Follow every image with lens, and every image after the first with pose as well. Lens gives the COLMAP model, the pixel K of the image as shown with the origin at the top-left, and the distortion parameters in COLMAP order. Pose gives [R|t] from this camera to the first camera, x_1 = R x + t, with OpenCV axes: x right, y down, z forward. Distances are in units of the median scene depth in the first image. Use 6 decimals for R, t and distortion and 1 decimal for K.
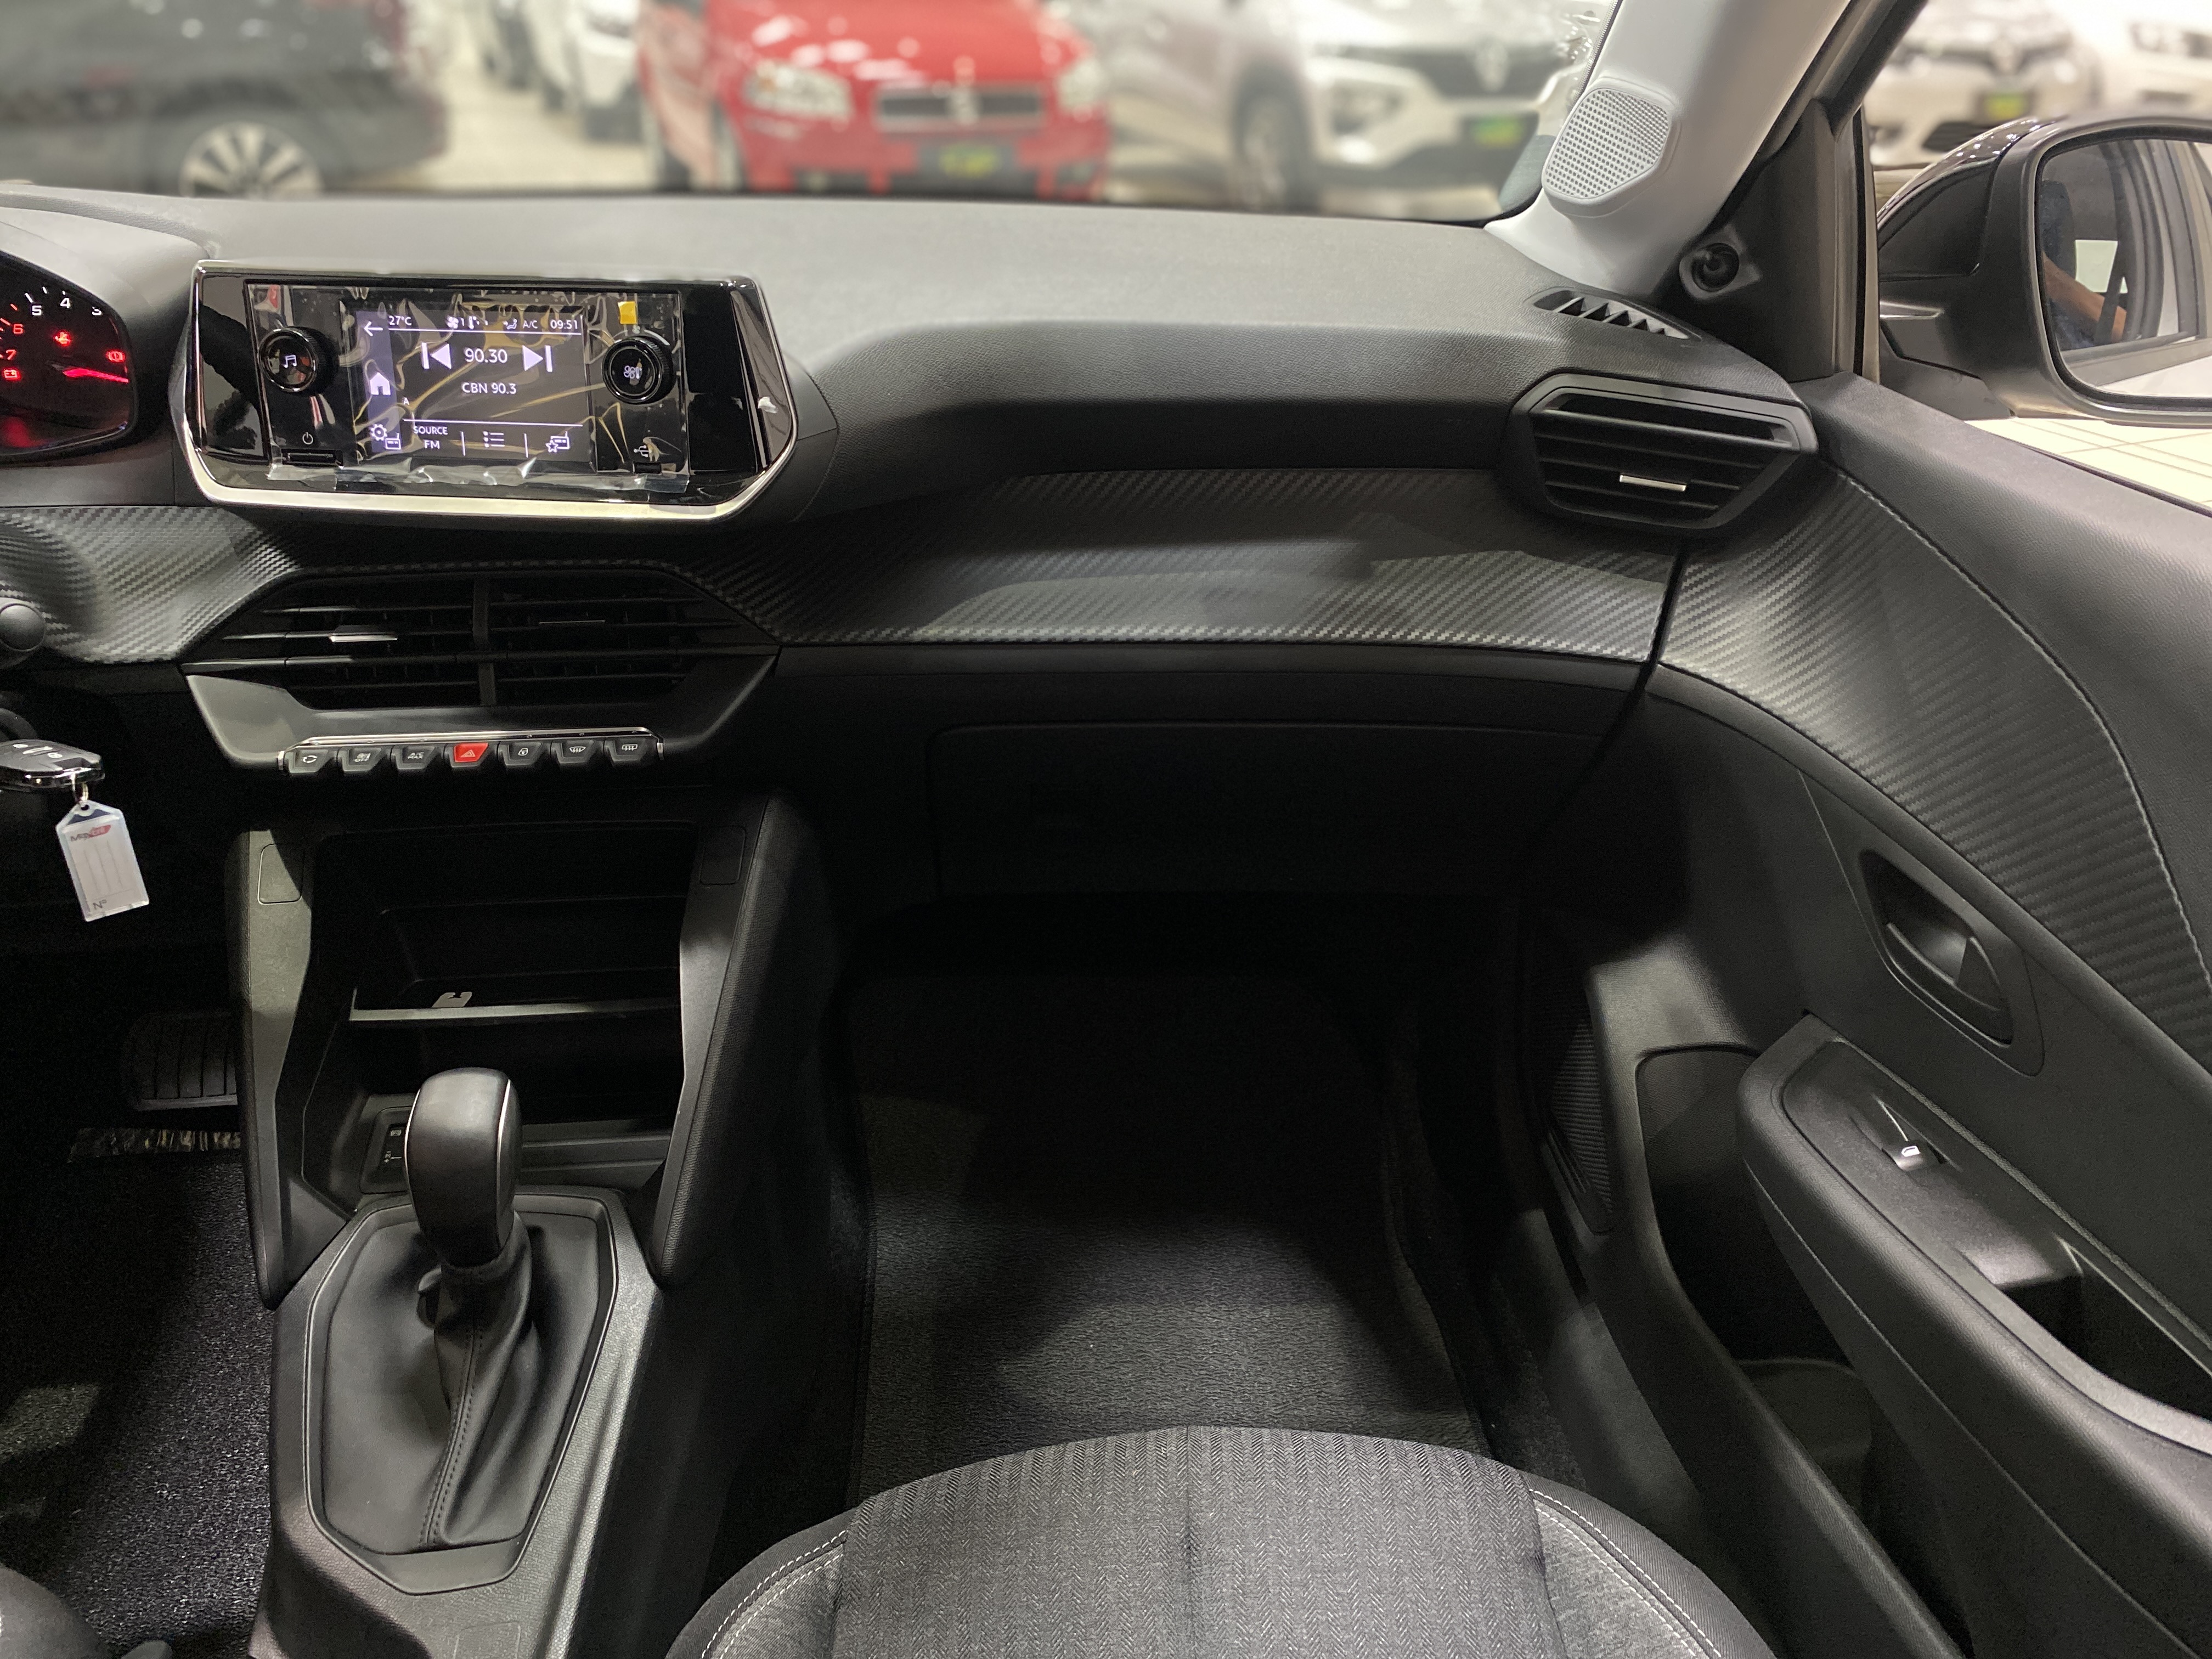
lens RADIAL K [[1741.0, 0, 1106.7], [0, 1741.0, 812.0], [0, 0, 1]] dist [0.000403, 0.005026]
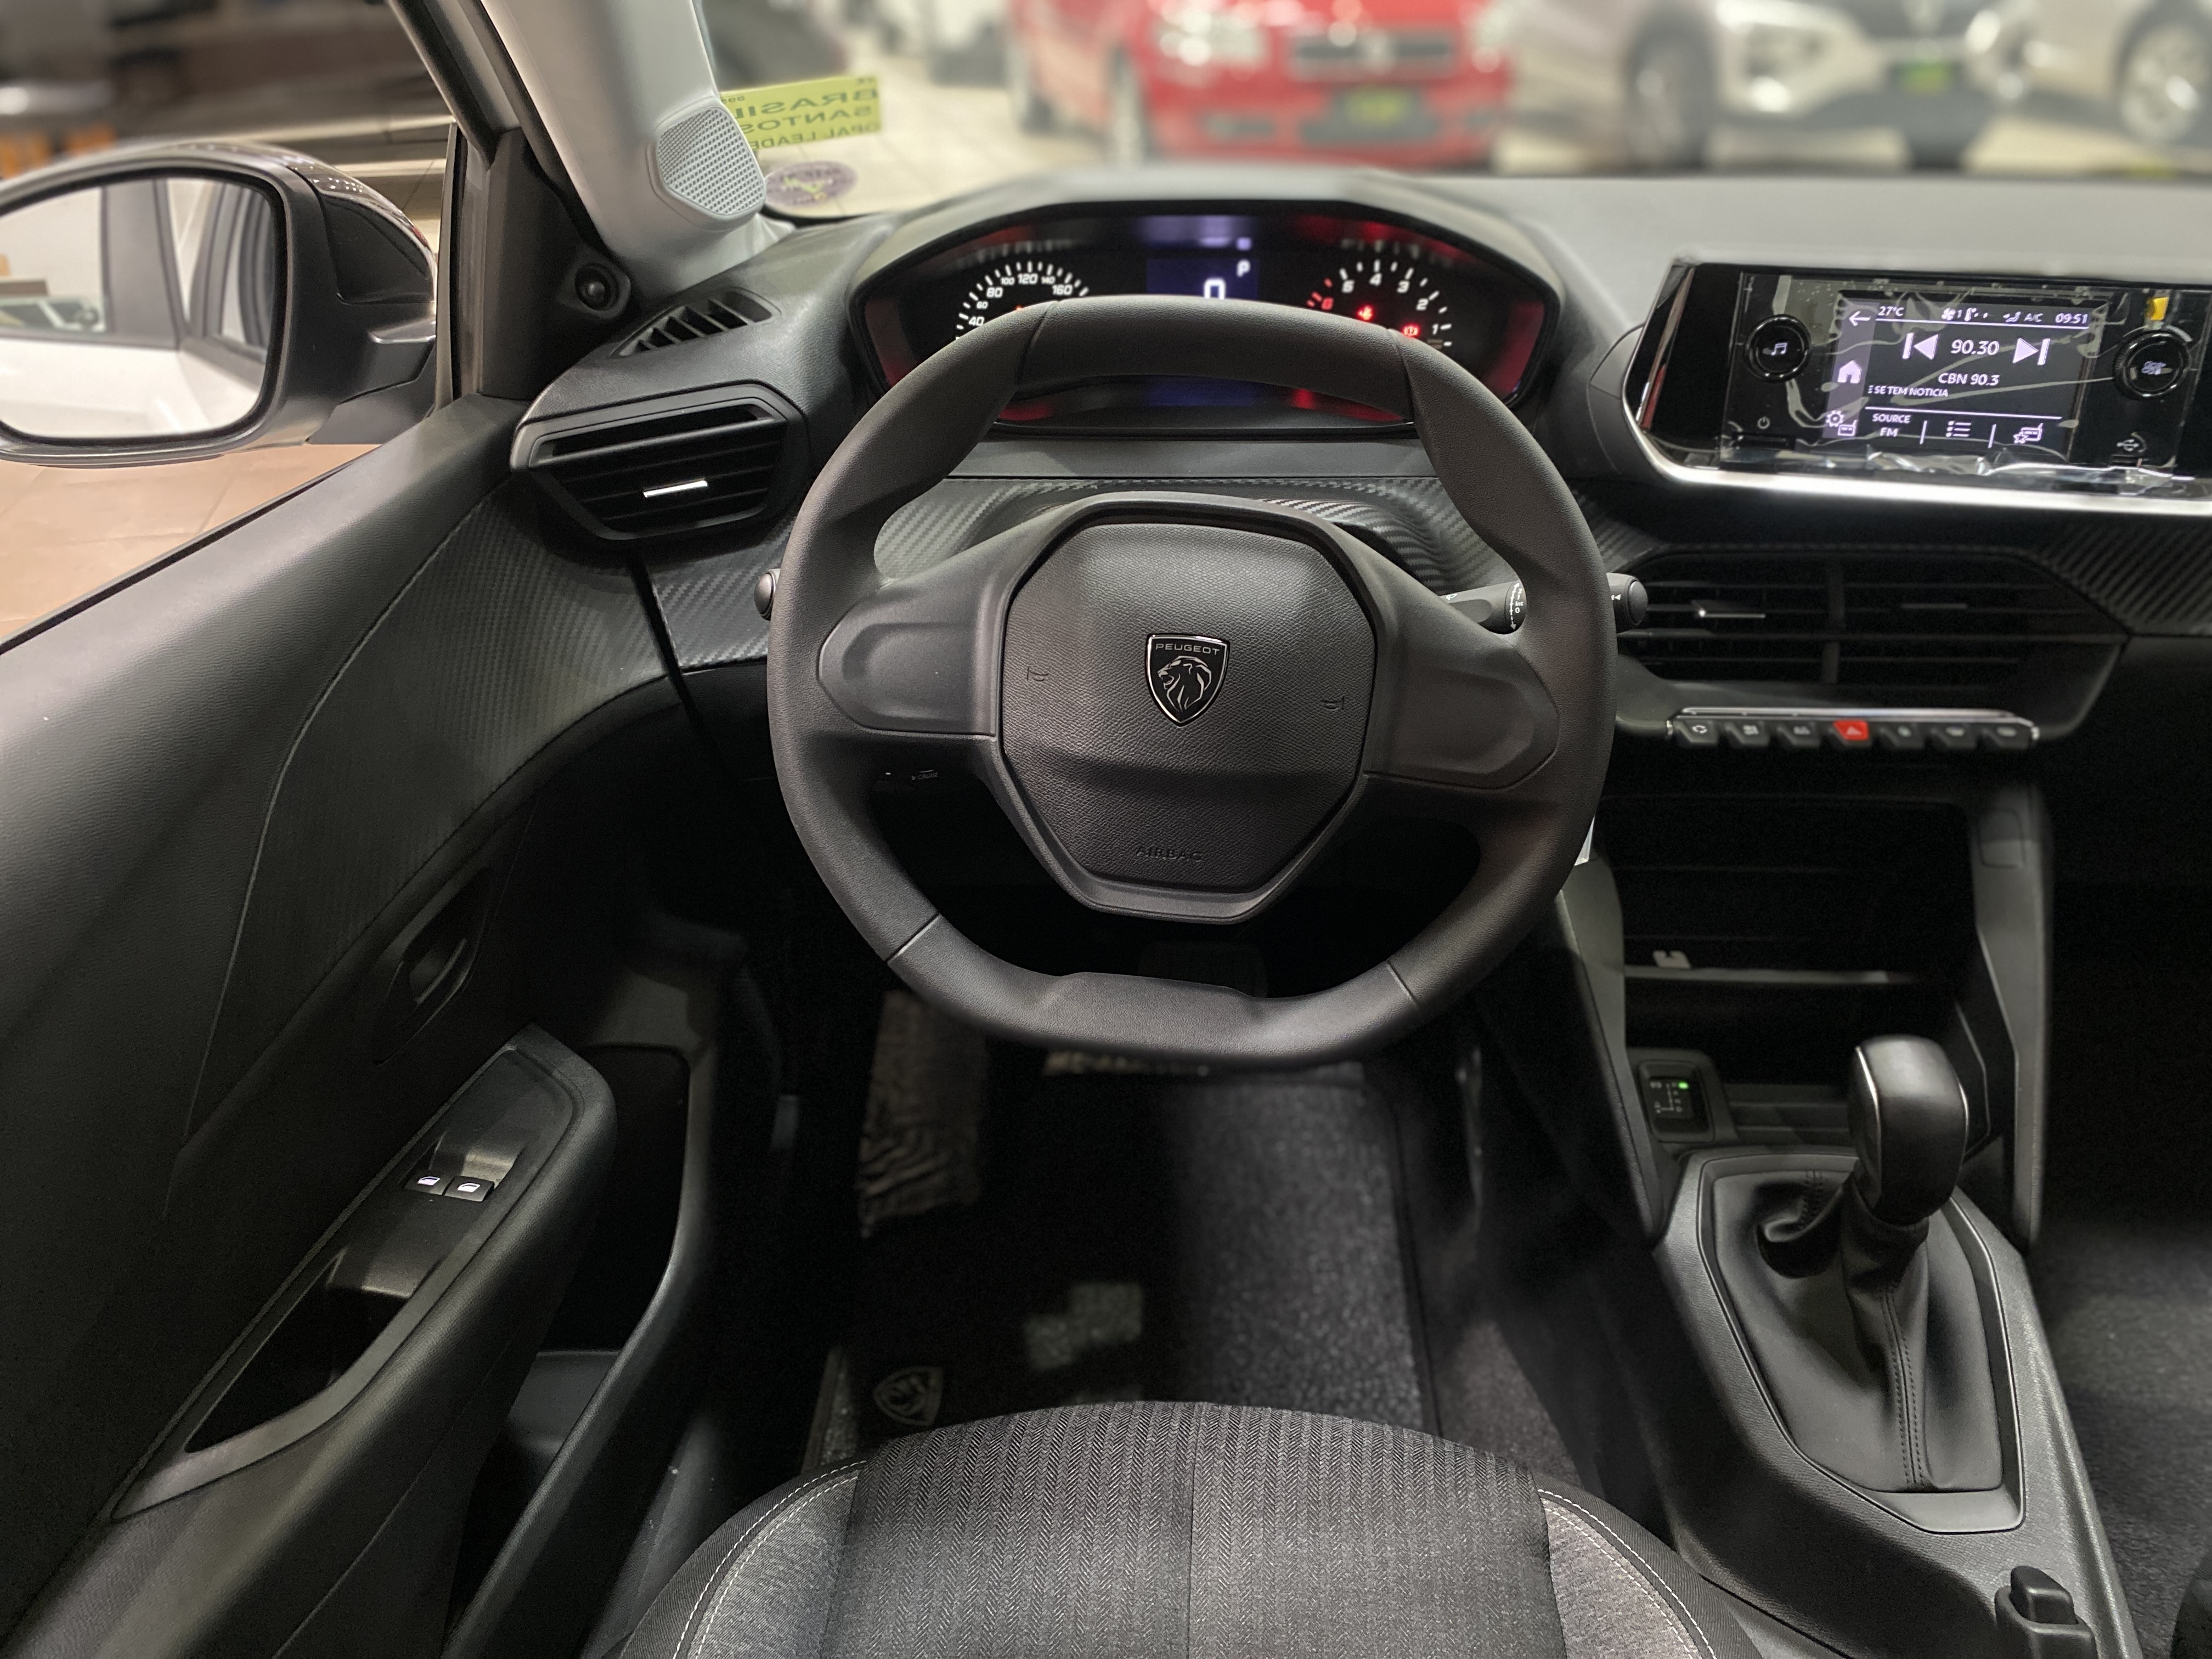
lens RADIAL K [[1741.0, 0, 1100.6], [0, 1741.0, 827.8], [0, 0, 1]] dist [0.000403, 0.005026]
pose [[0.991082, 0.055281, -0.121249, -0.676119], [-0.050589, 0.997859, 0.041448, 0.003294], [0.123281, -0.034945, 0.991756, -0.083458]]
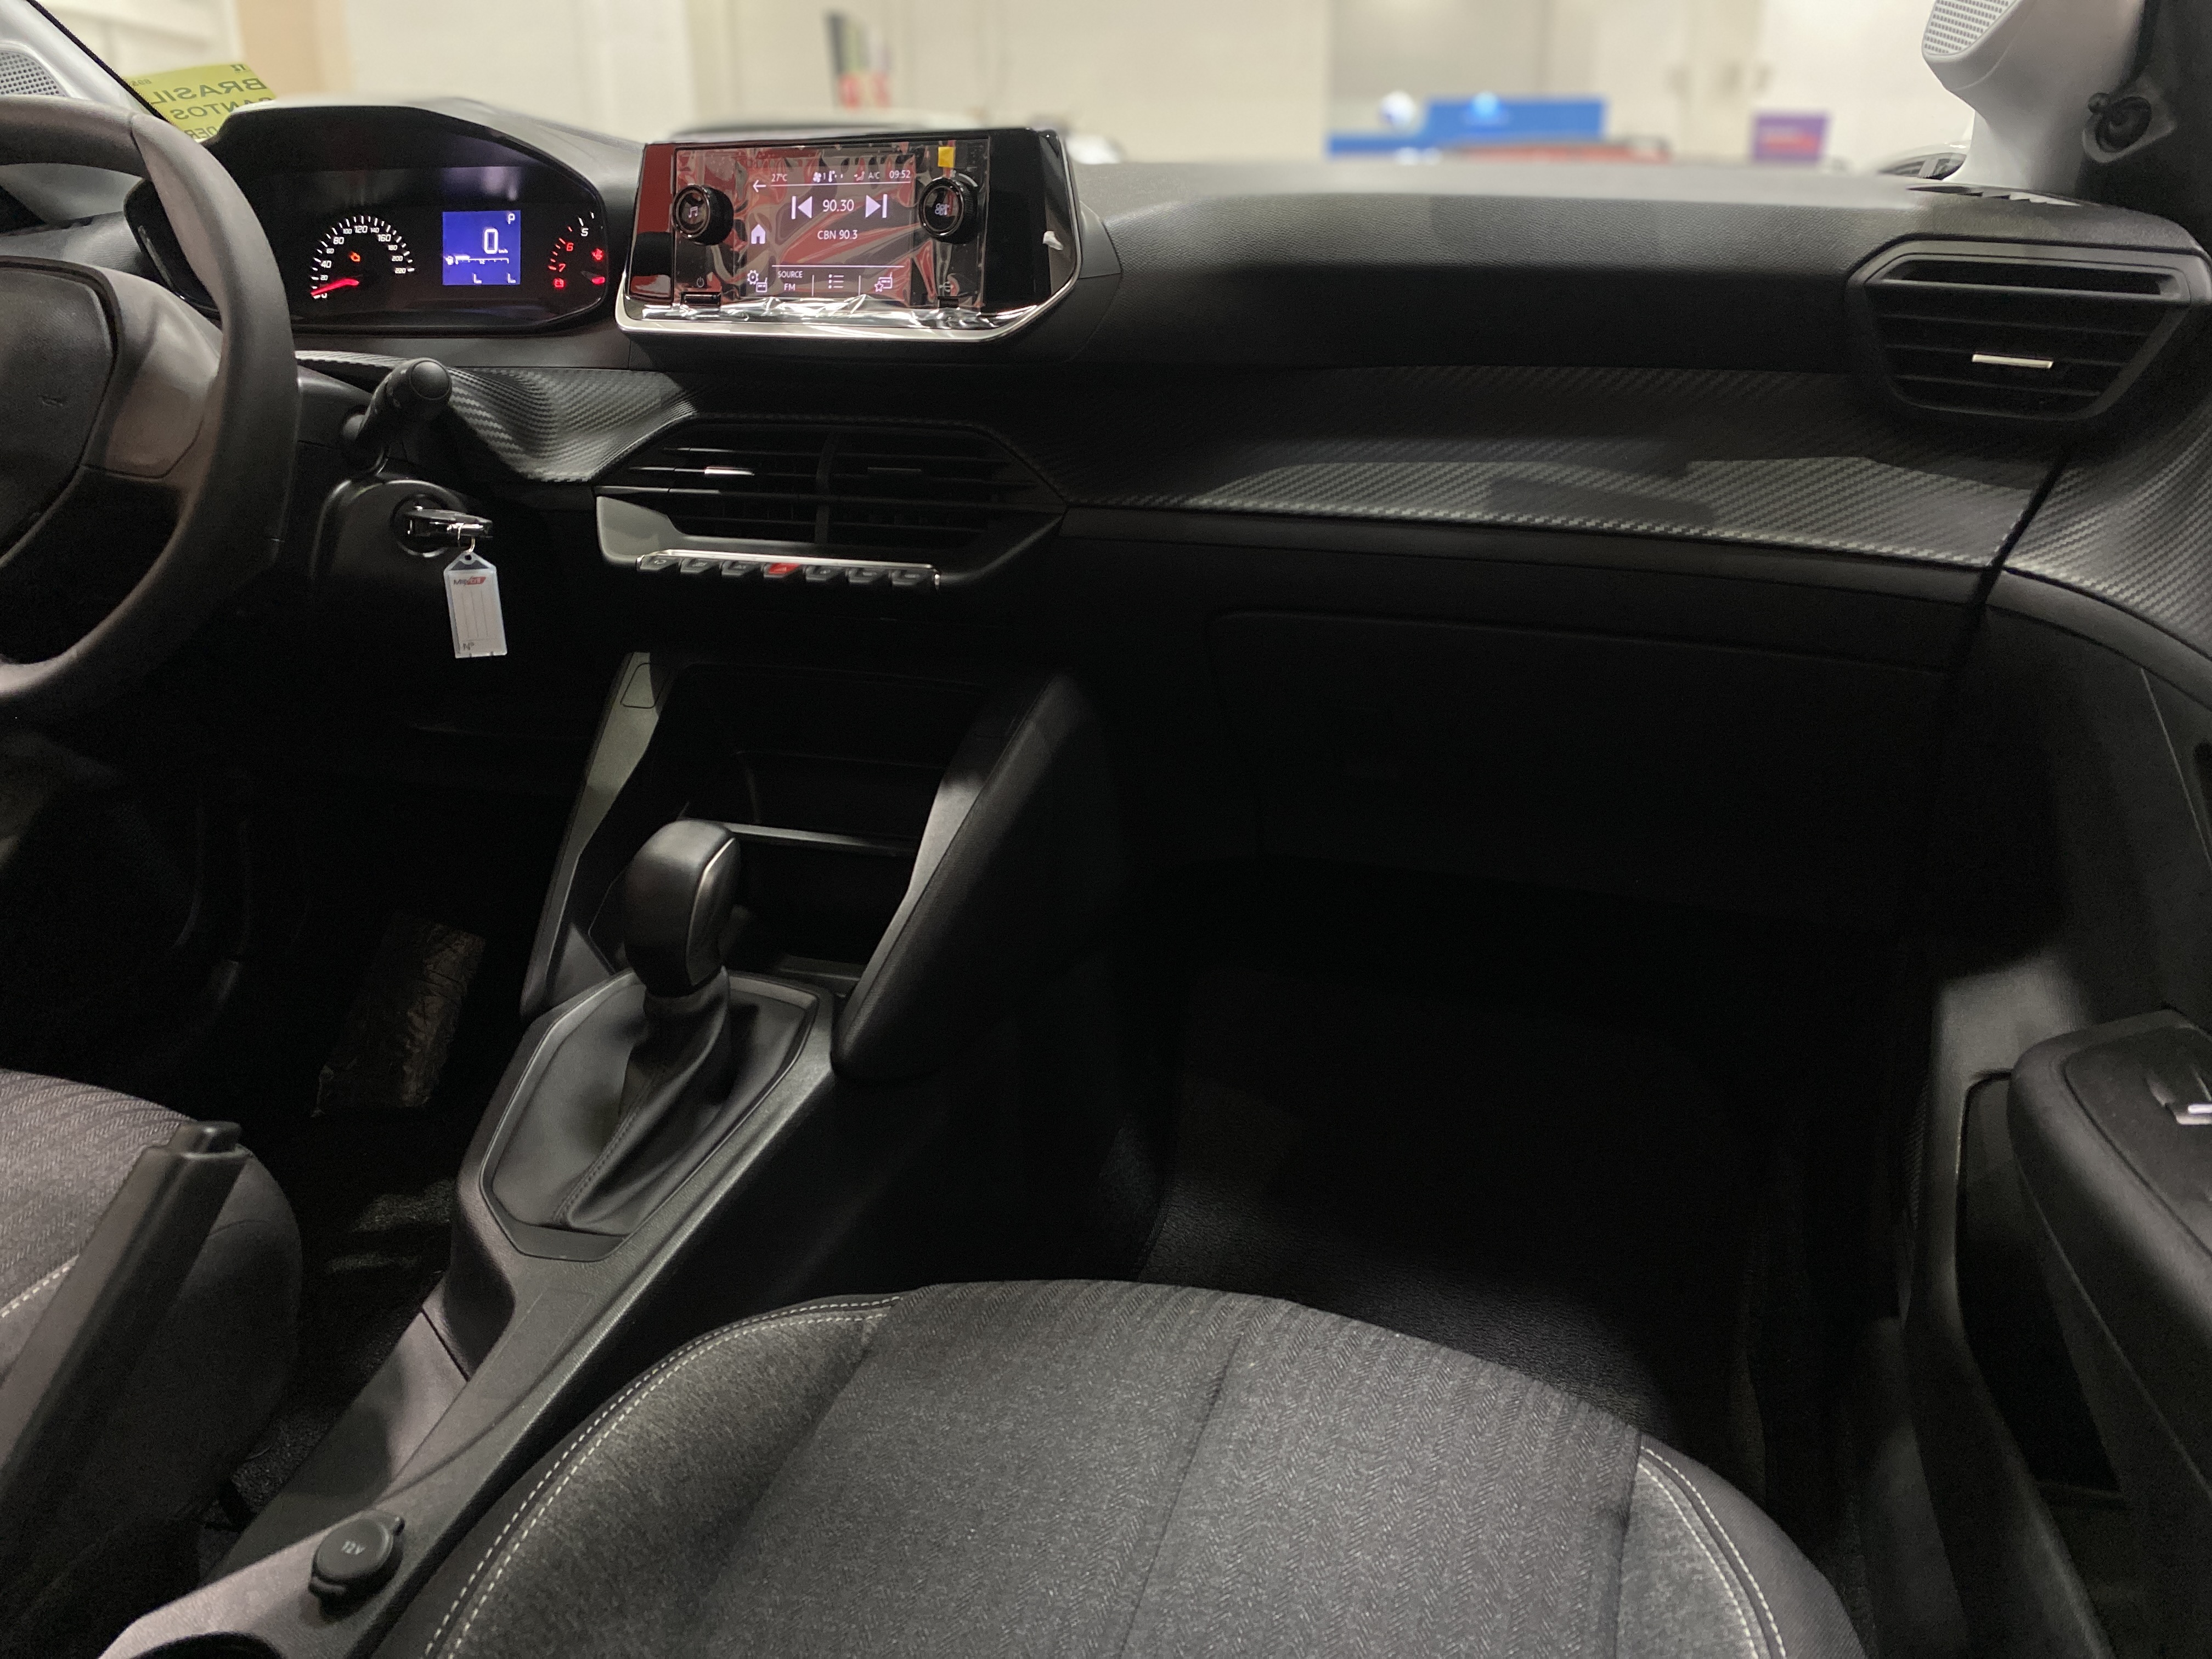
lens RADIAL K [[1741.0, 0, 1096.6], [0, 1741.0, 817.1], [0, 0, 1]] dist [0.000403, 0.005026]
pose [[0.915249, 0.116980, -0.385532, 0.261159], [-0.172816, 0.978405, -0.113392, 0.210716], [0.363942, 0.170408, 0.915701, 0.085852]]
